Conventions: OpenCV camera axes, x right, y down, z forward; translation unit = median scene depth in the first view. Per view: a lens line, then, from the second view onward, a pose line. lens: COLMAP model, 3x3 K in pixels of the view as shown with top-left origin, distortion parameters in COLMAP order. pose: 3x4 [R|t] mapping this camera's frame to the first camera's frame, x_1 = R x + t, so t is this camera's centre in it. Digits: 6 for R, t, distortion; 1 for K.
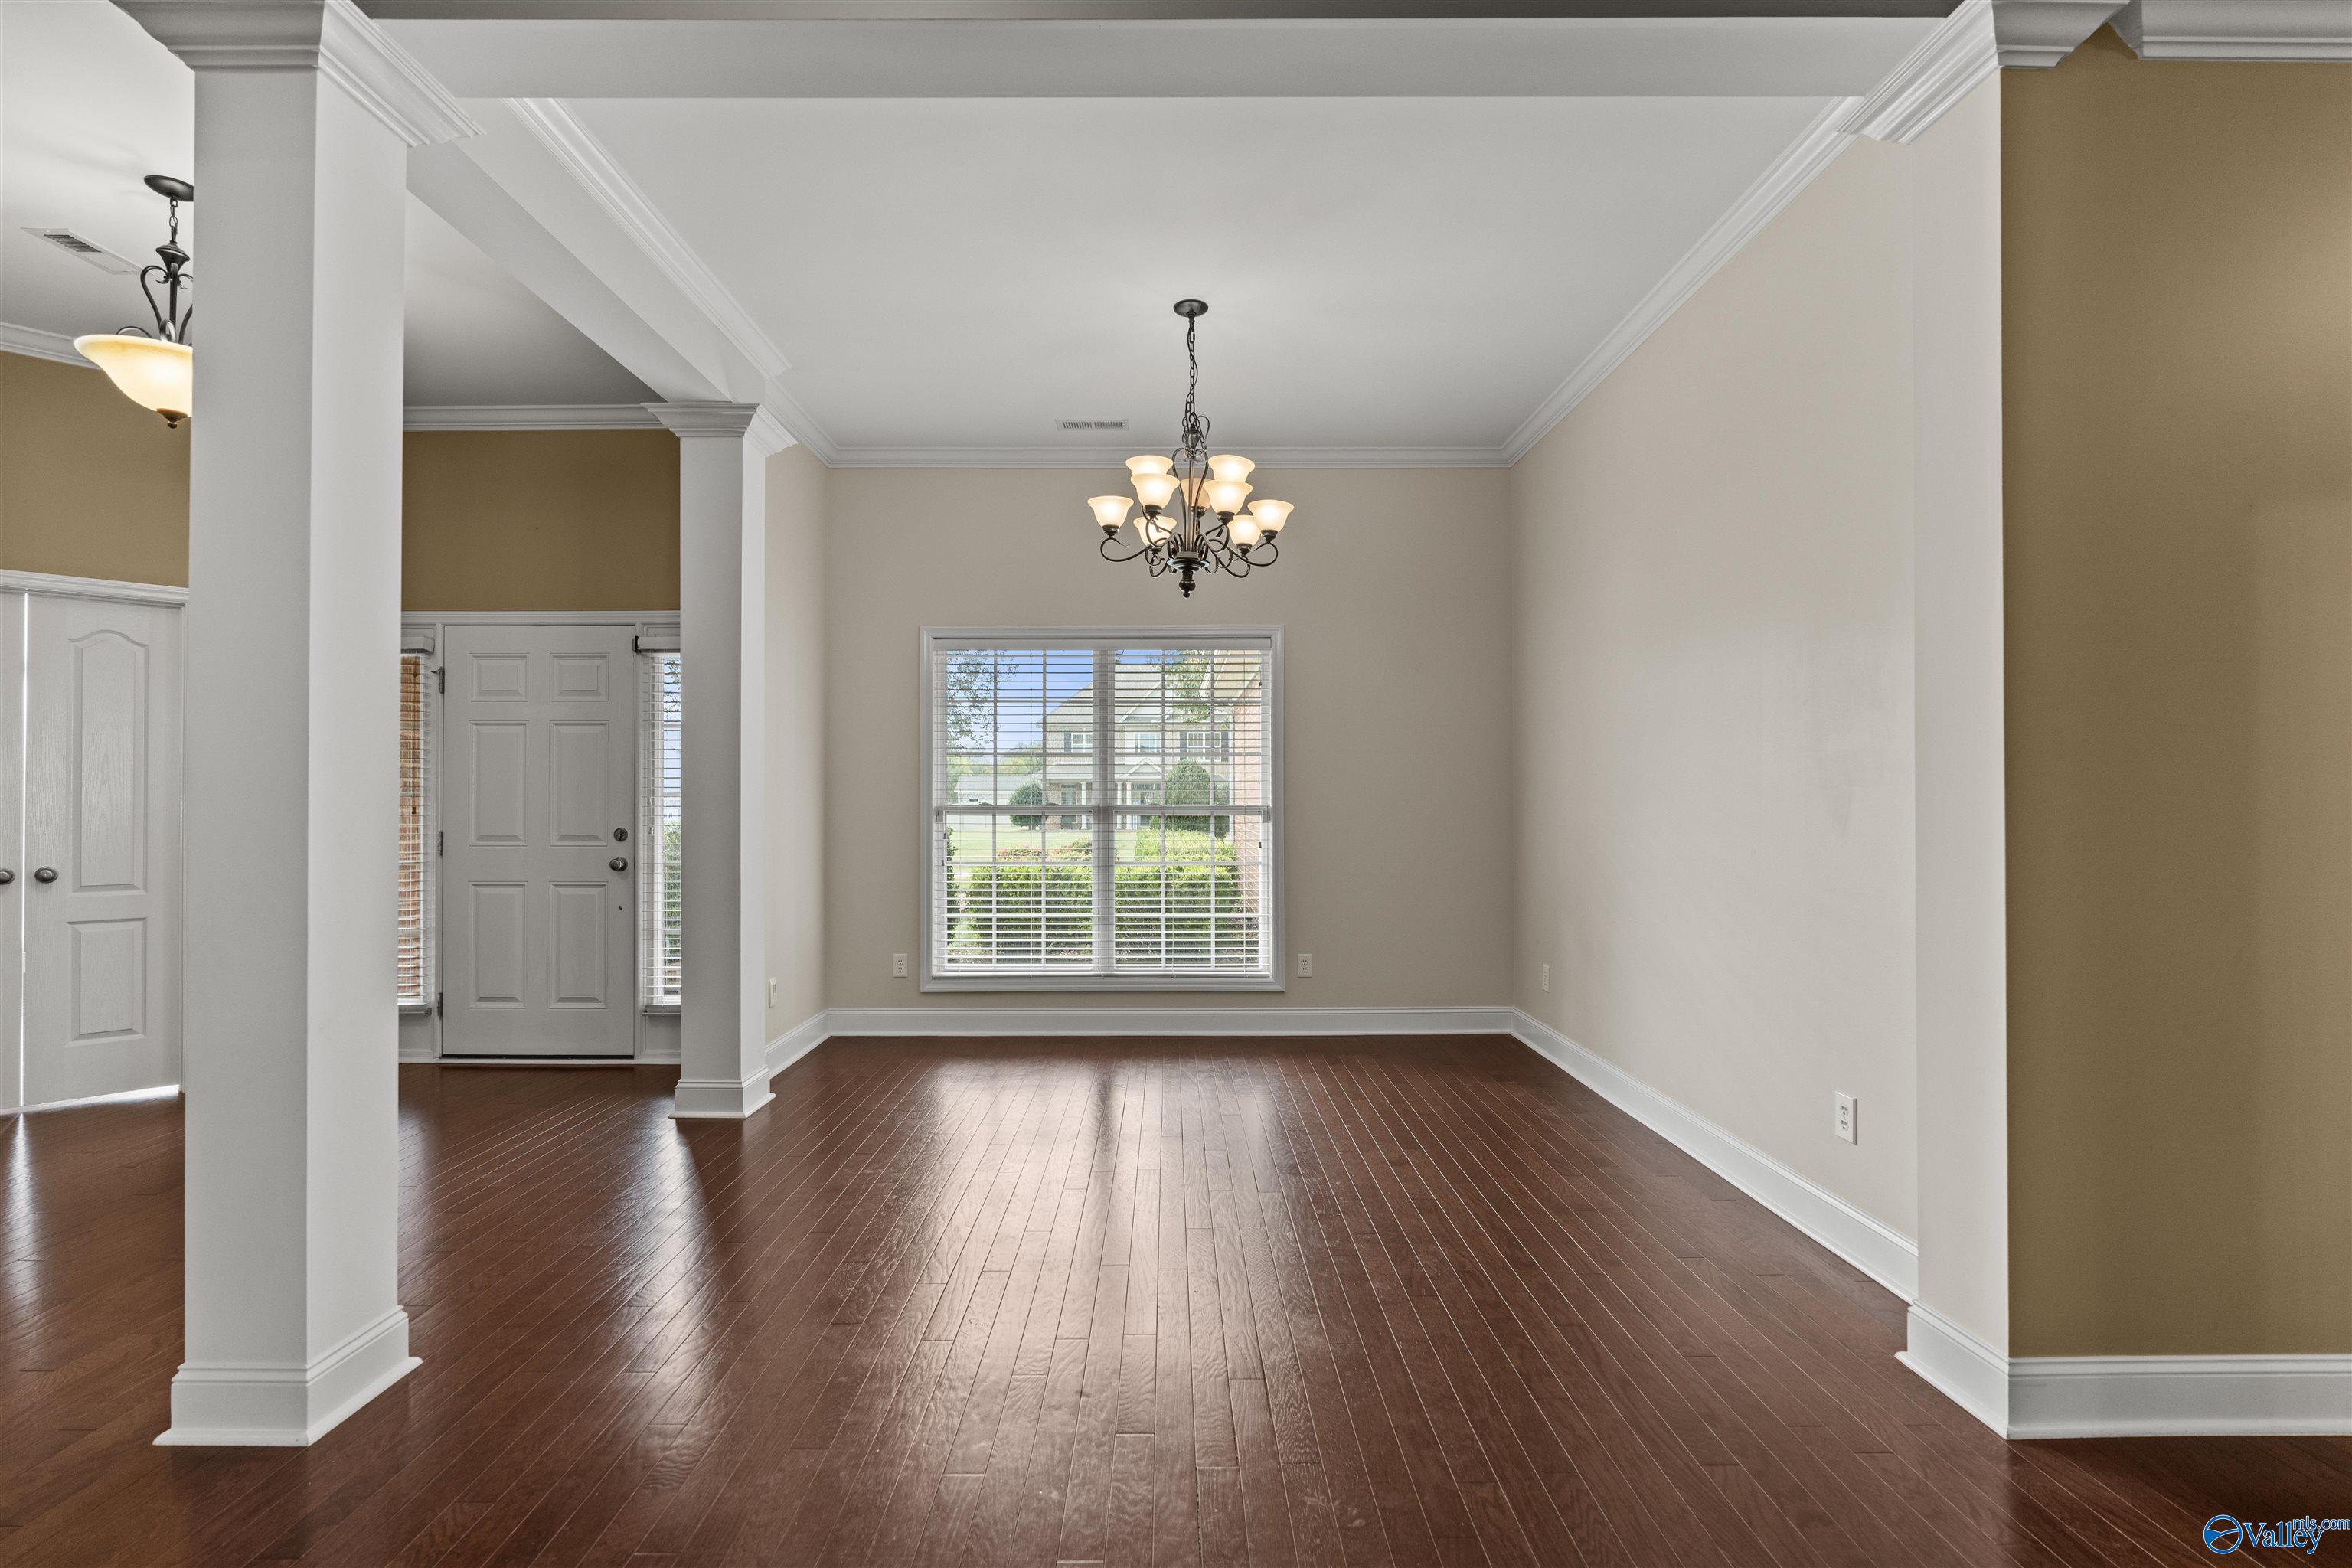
lens RADIAL K [[1069.7, 0, 1179.3], [0, 1069.7, 797.7], [0, 0, 1]] dist [-0.005503, 0.001702]
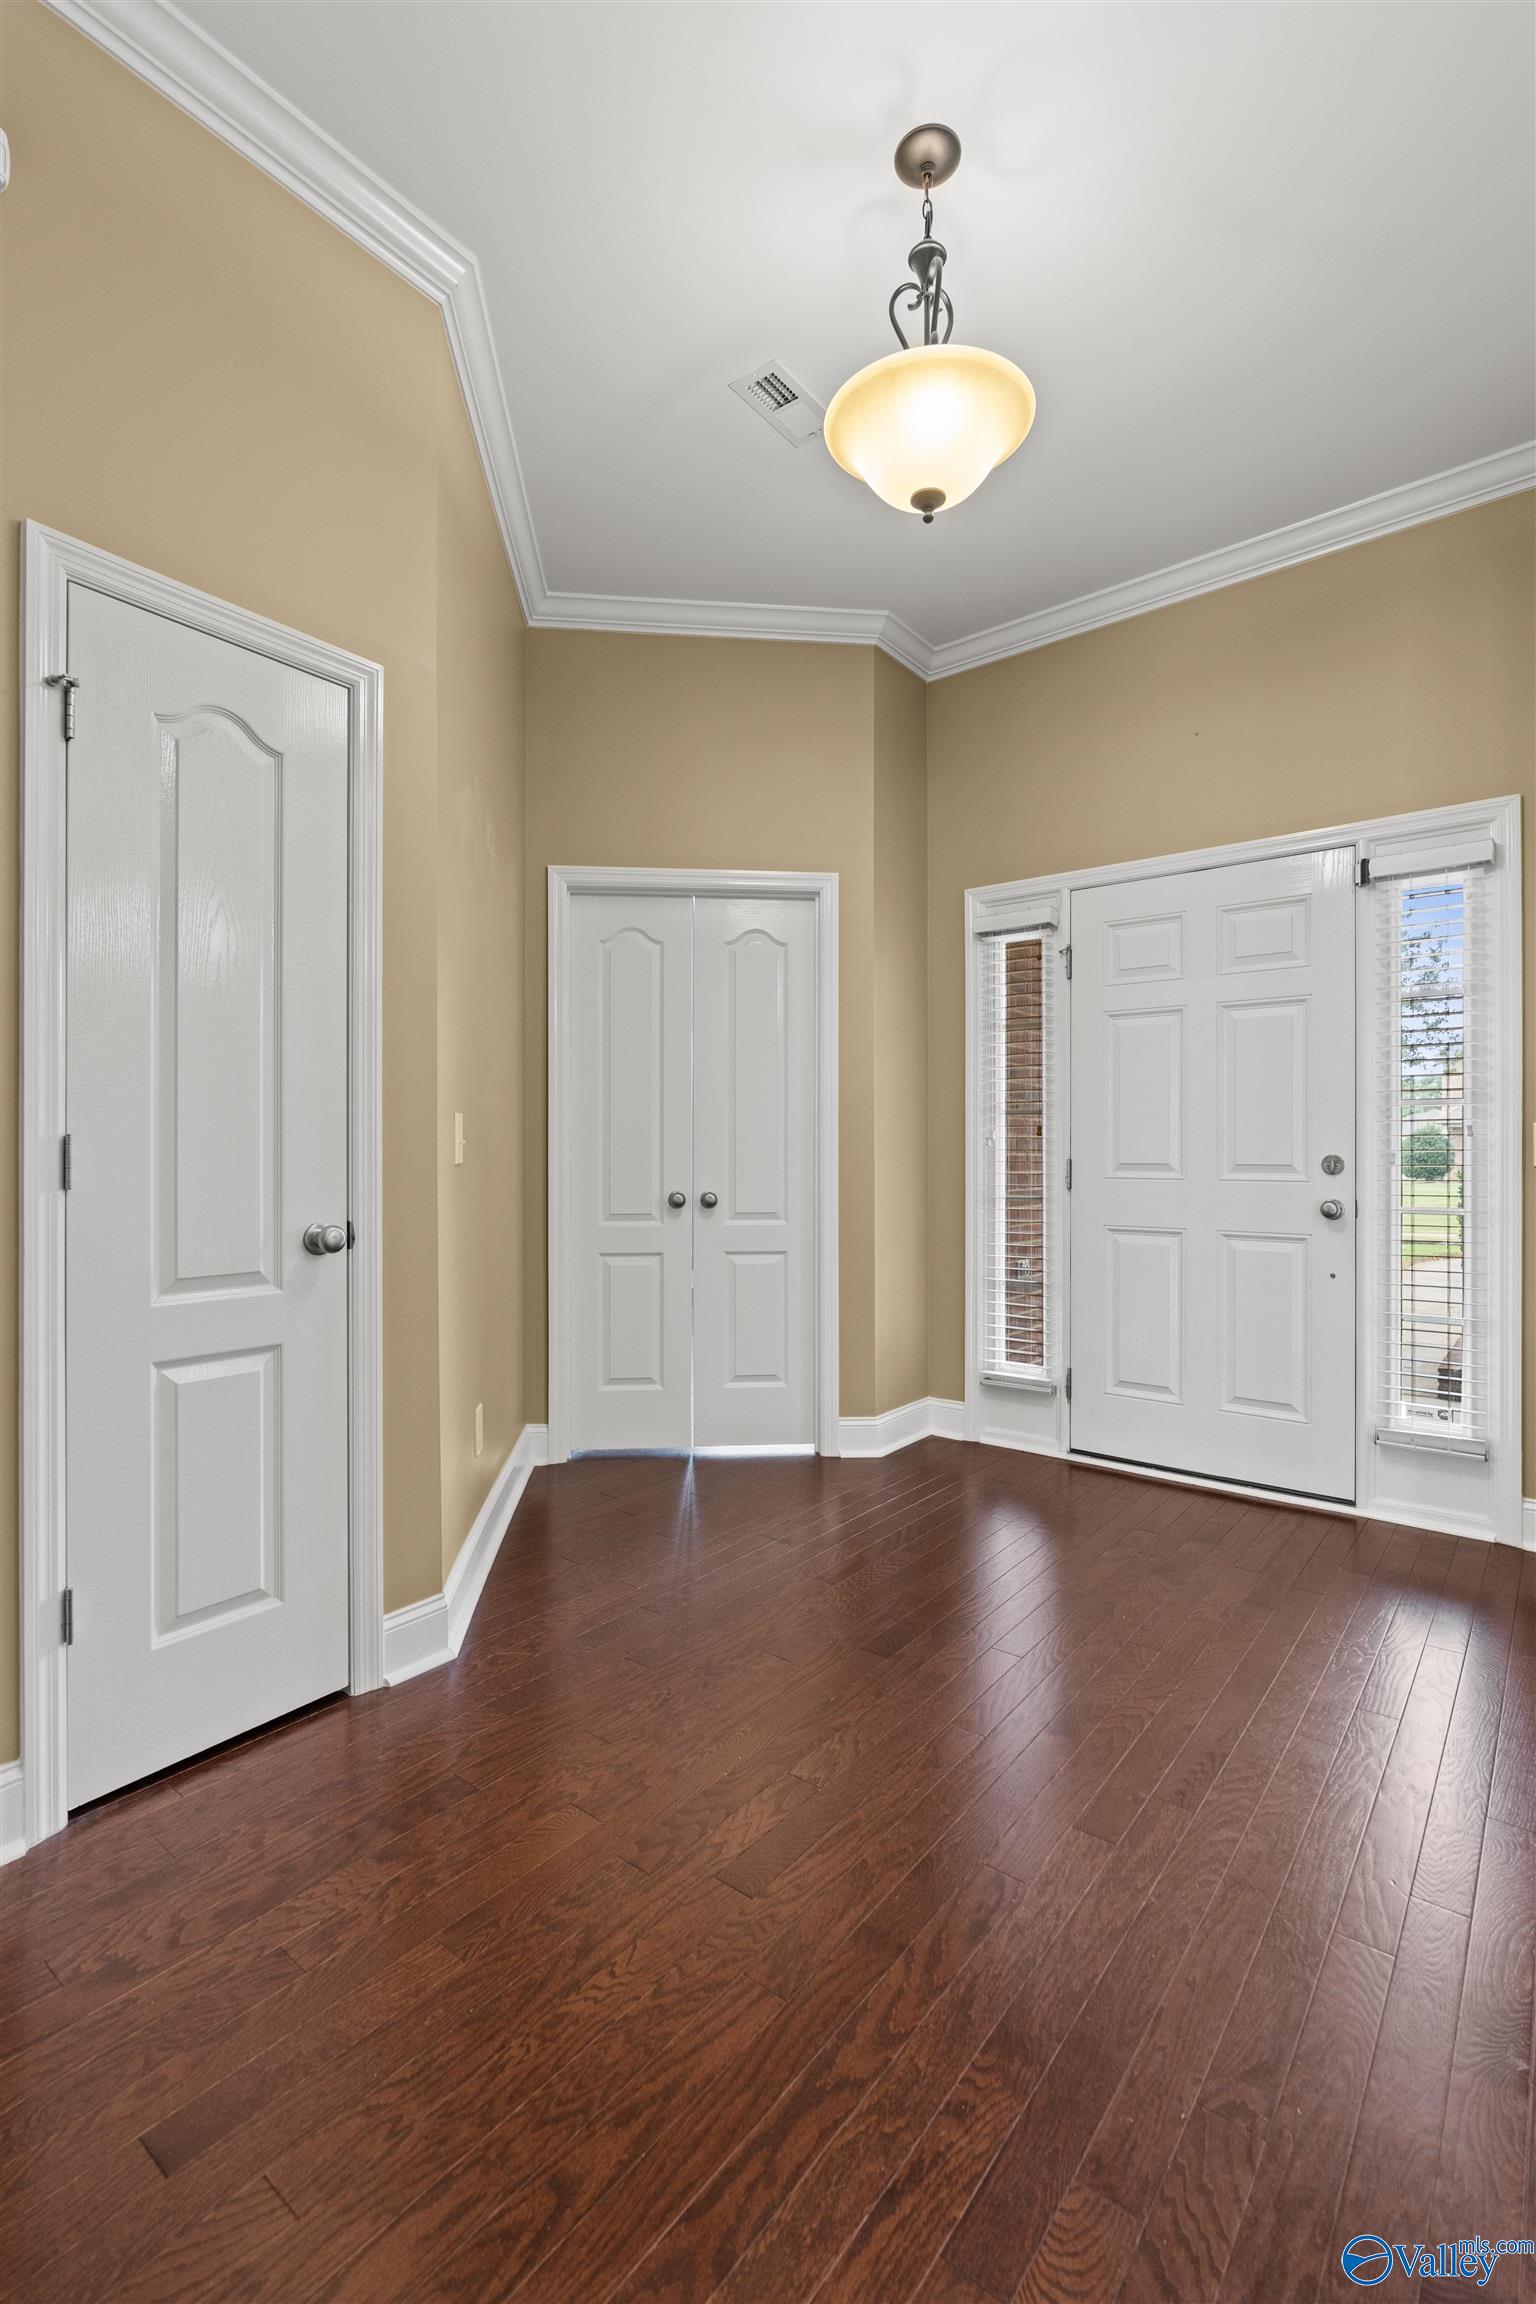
lens RADIAL K [[1047.8, 0, 773.7], [0, 1047.8, 1158.9], [0, 0, 1]] dist [-0.005503, 0.001702]
pose [[0.788150, 0.005578, -0.615458, -0.399308], [0.000644, 0.999951, 0.009888, 0.024573], [0.615483, -0.008189, 0.788108, 0.277456]]
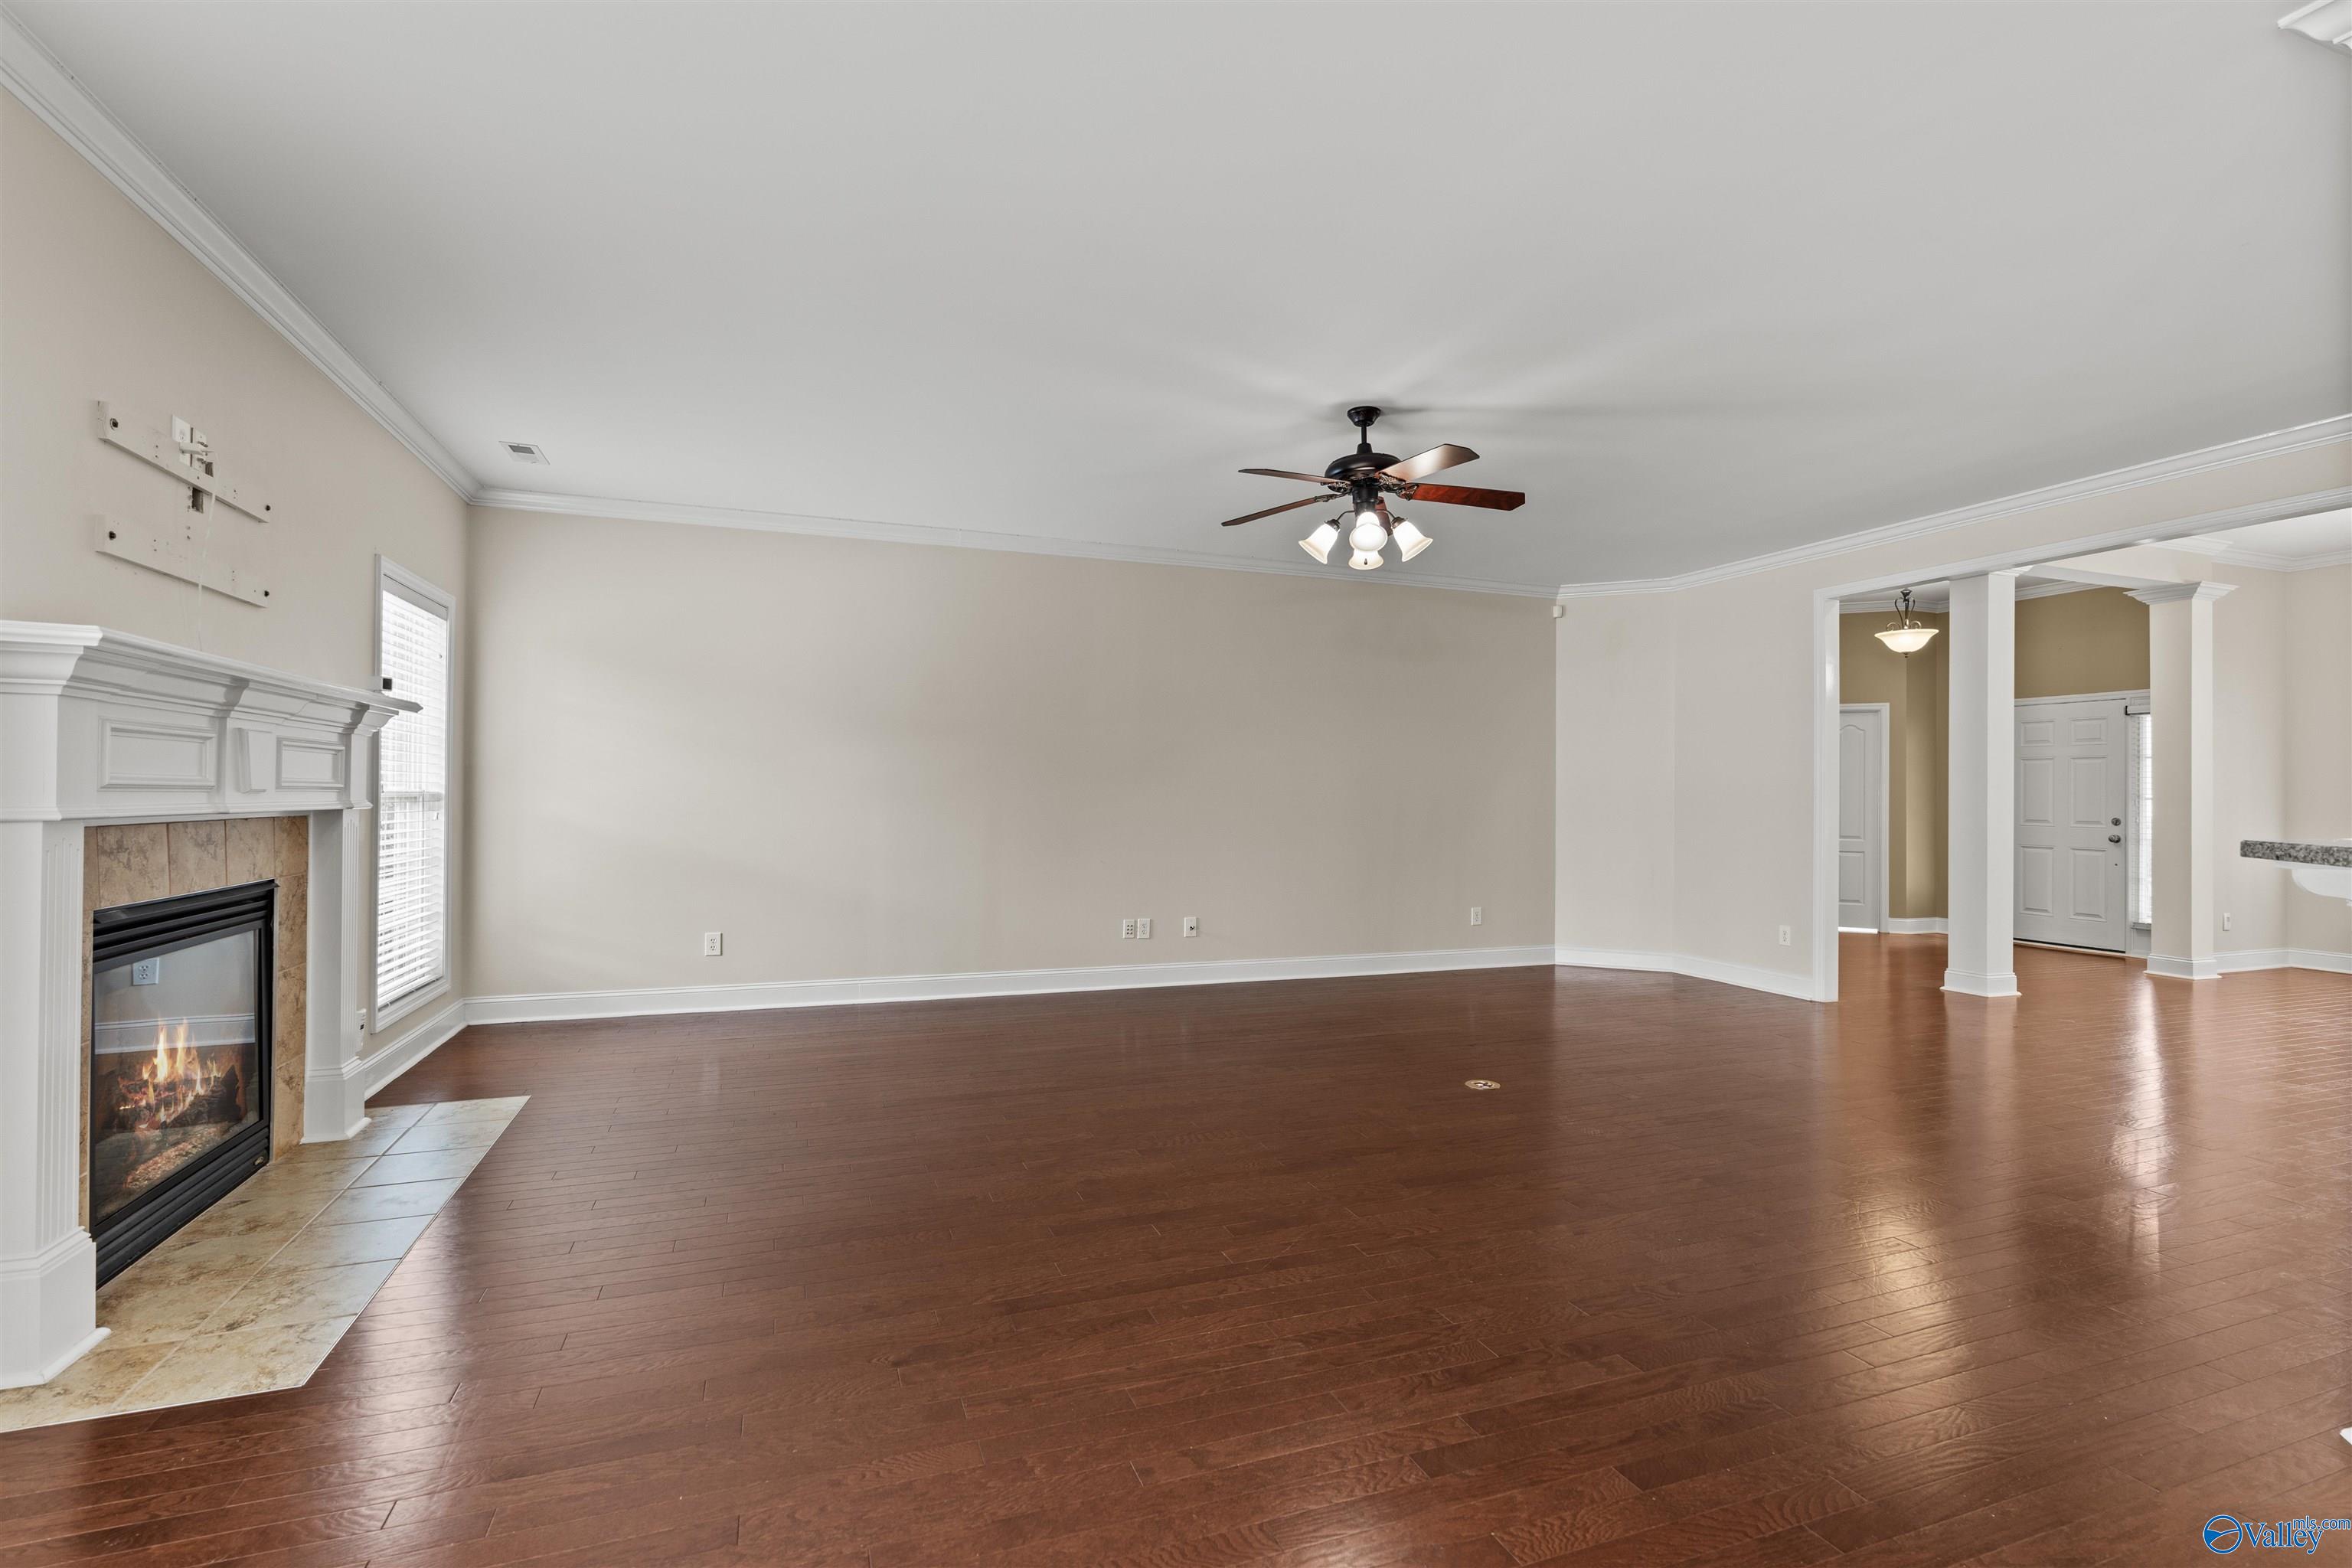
lens RADIAL K [[1069.7, 0, 1157.4], [0, 1069.7, 778.1], [0, 0, 1]] dist [-0.005503, 0.001702]
pose [[0.326665, -0.009206, -0.945095, 0.593879], [-0.008488, 0.999884, -0.012674, -0.000668], [0.945102, 0.012162, 0.326549, -1.017615]]
